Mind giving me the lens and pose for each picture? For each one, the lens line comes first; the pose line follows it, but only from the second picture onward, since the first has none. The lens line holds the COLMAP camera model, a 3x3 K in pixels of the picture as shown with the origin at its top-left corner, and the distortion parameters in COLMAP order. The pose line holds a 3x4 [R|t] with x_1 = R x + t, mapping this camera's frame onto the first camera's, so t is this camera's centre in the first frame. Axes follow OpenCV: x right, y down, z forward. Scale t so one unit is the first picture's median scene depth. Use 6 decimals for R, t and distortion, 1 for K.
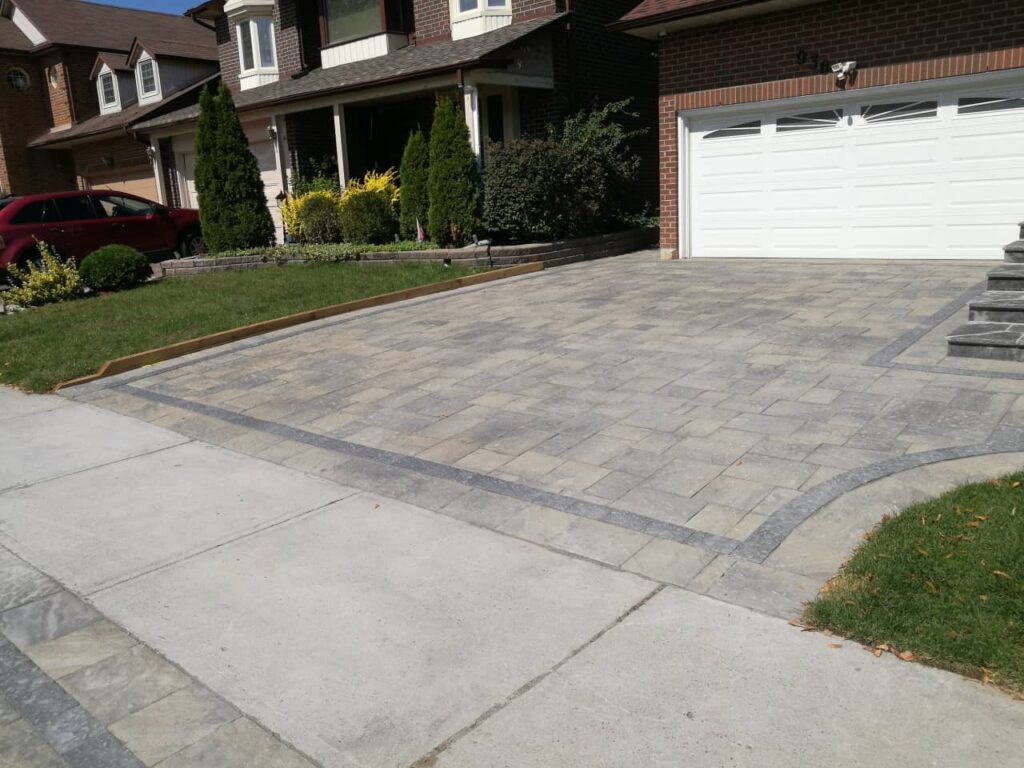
lens RADIAL K [[810.9, 0, 514.2], [0, 810.9, 380.6], [0, 0, 1]] dist [-0.016571, 0.021315]
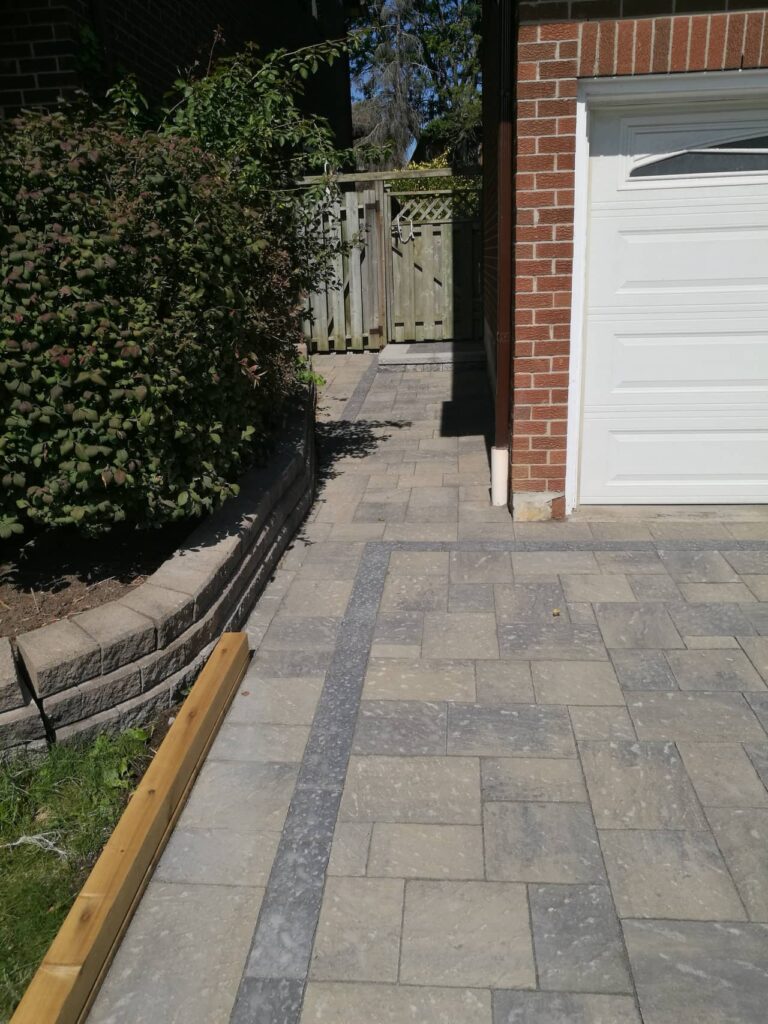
lens RADIAL K [[810.9, 0, 389.4], [0, 810.9, 509.8], [0, 0, 1]] dist [-0.016571, 0.021315]
pose [[0.822840, -0.148739, 0.548462, -0.059343], [0.115564, 0.988769, 0.094770, -0.203592], [-0.556398, -0.014598, 0.830788, 0.771258]]
